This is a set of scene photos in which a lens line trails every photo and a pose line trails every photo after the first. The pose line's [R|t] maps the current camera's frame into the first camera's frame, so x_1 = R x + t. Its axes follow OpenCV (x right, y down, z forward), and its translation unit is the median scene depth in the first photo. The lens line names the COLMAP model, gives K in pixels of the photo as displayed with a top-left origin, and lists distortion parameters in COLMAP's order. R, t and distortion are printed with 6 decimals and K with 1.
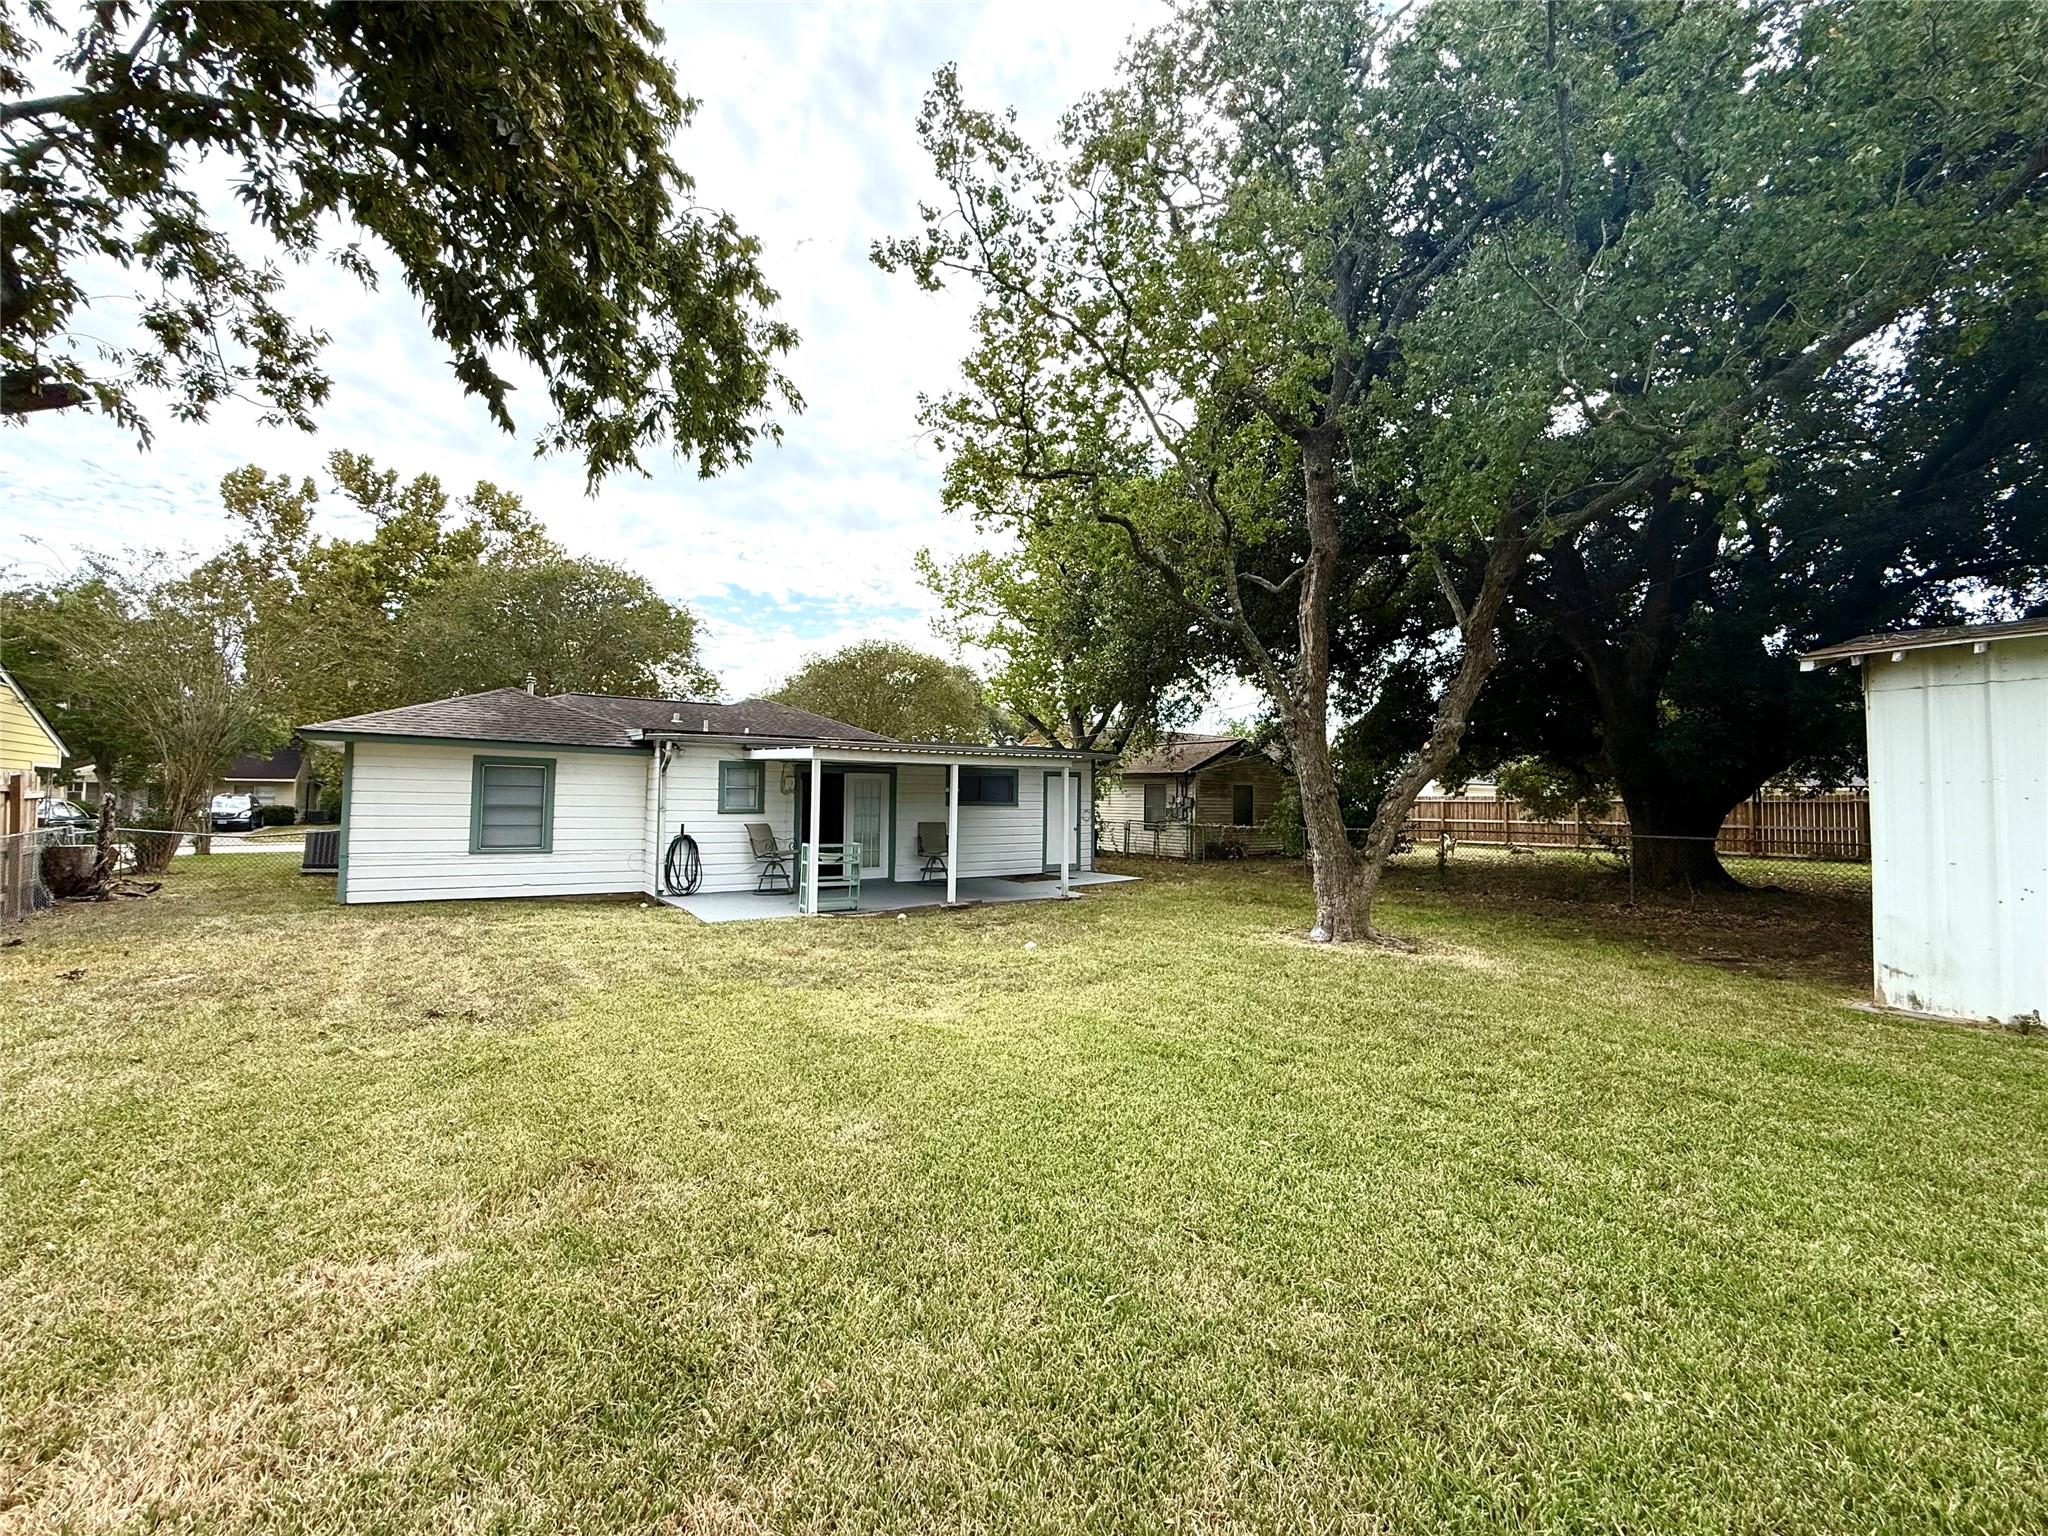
lens RADIAL K [[814.2, 0, 1024.1], [0, 814.2, 766.4], [0, 0, 1]] dist [0.002283, 0.000125]
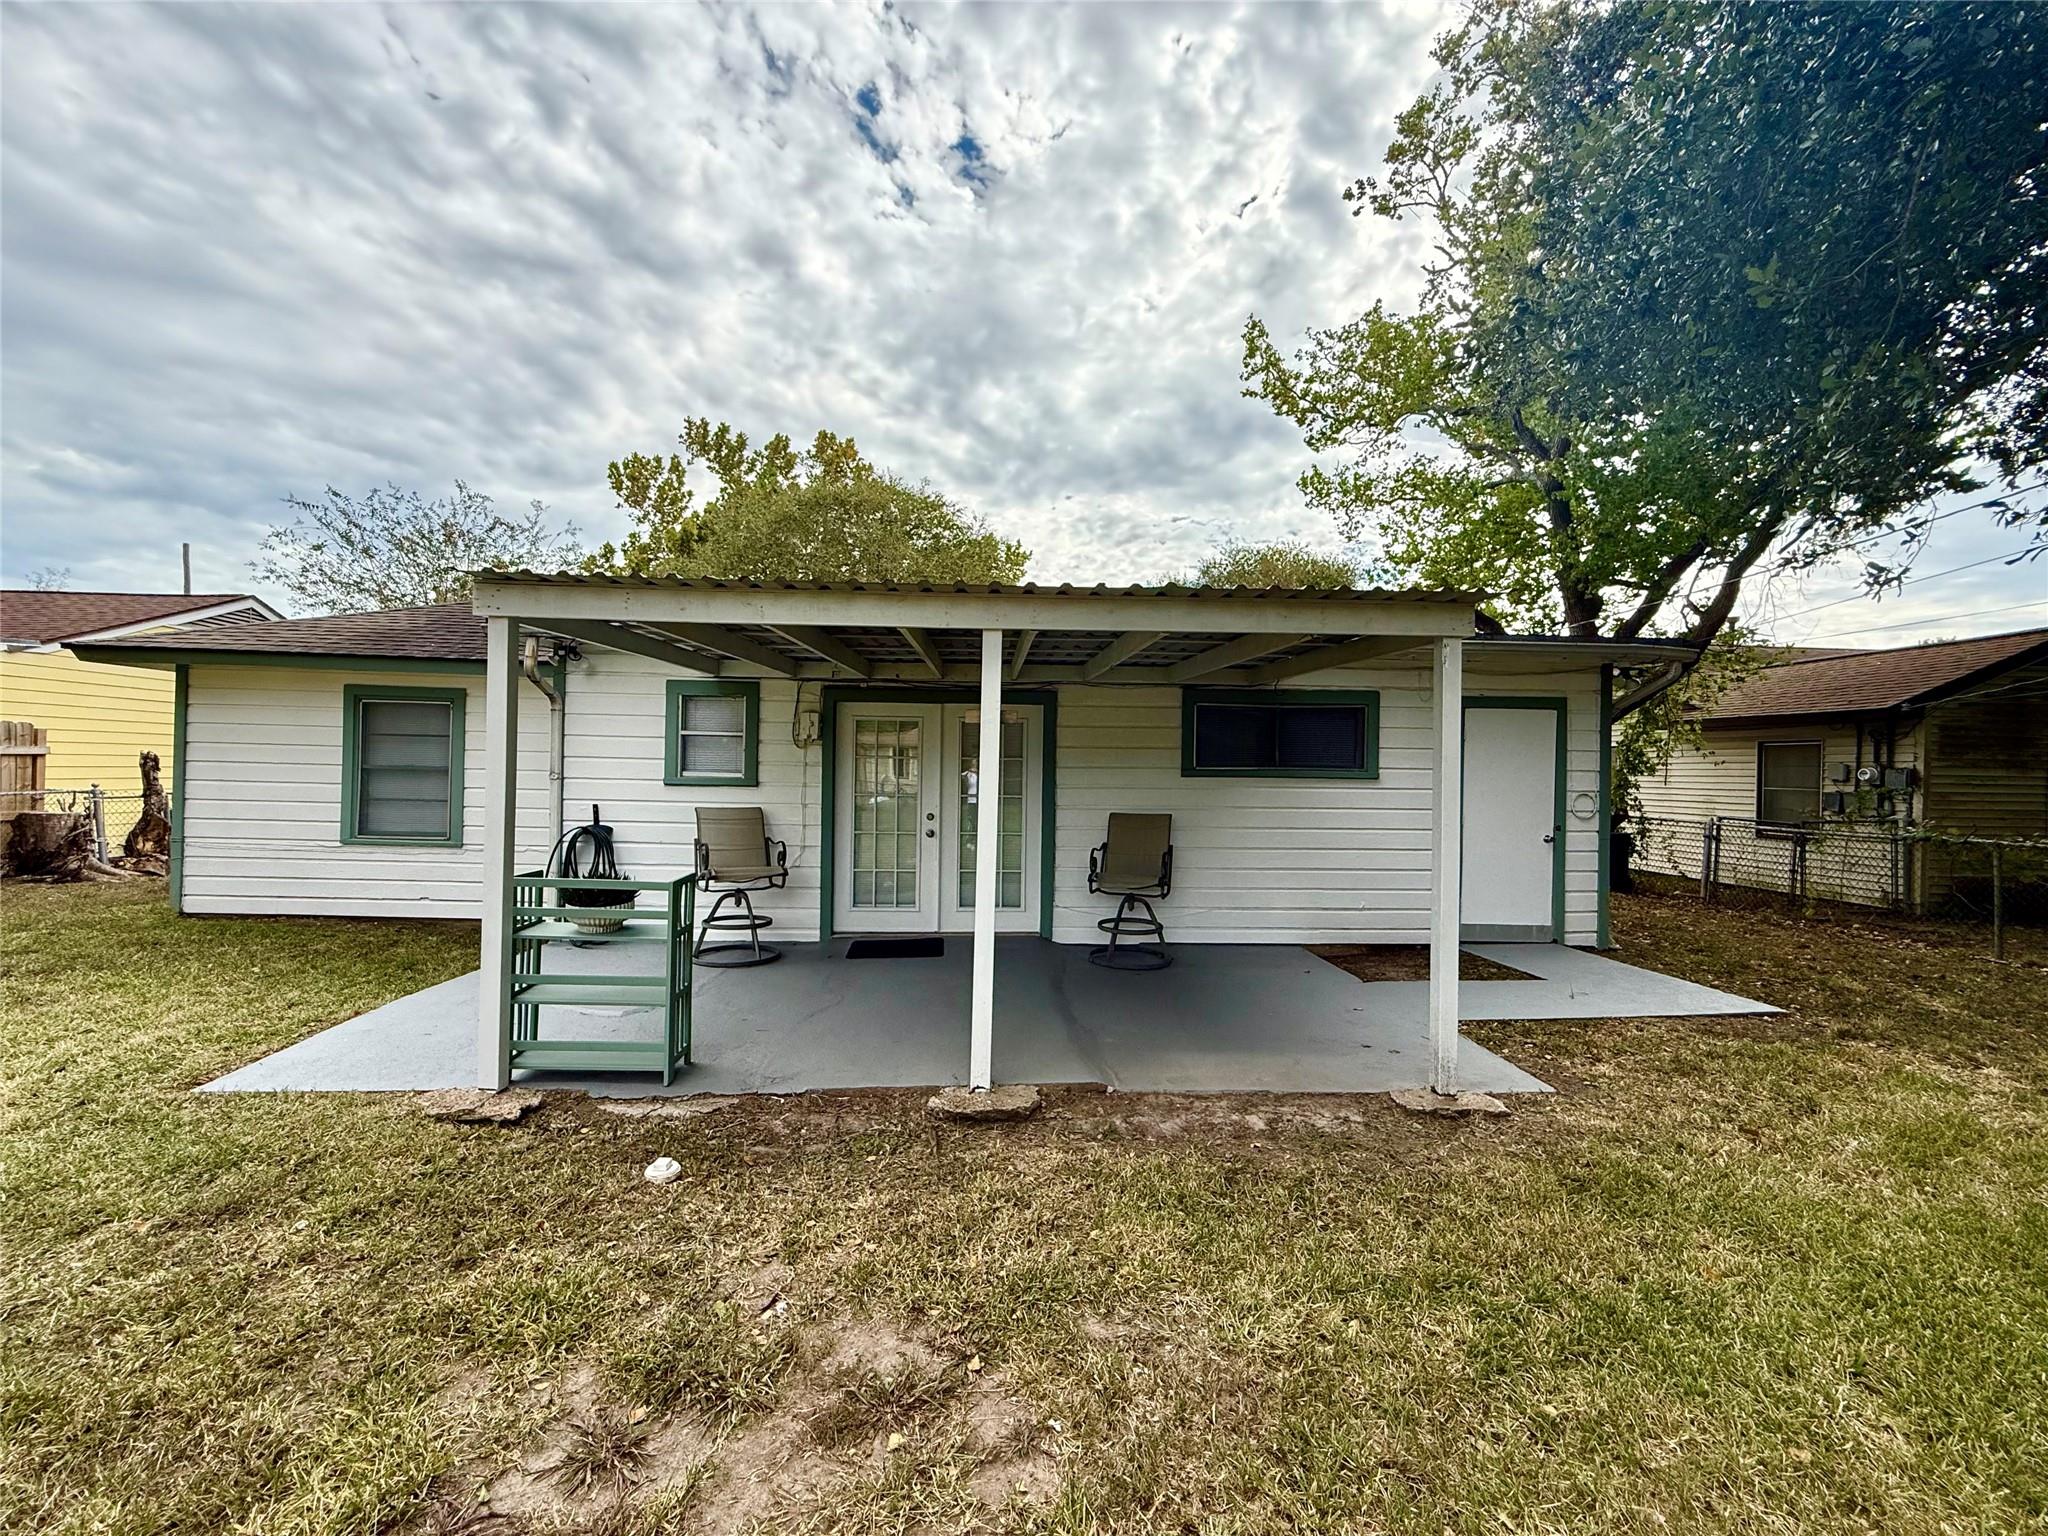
lens RADIAL K [[814.2, 0, 1021.2], [0, 814.2, 771.9], [0, 0, 1]] dist [0.002283, 0.000125]
pose [[0.842486, 0.004382, -0.538701, 0.046621], [0.013701, 0.999469, 0.029557, 0.022648], [0.538544, -0.032282, 0.841978, 0.412346]]
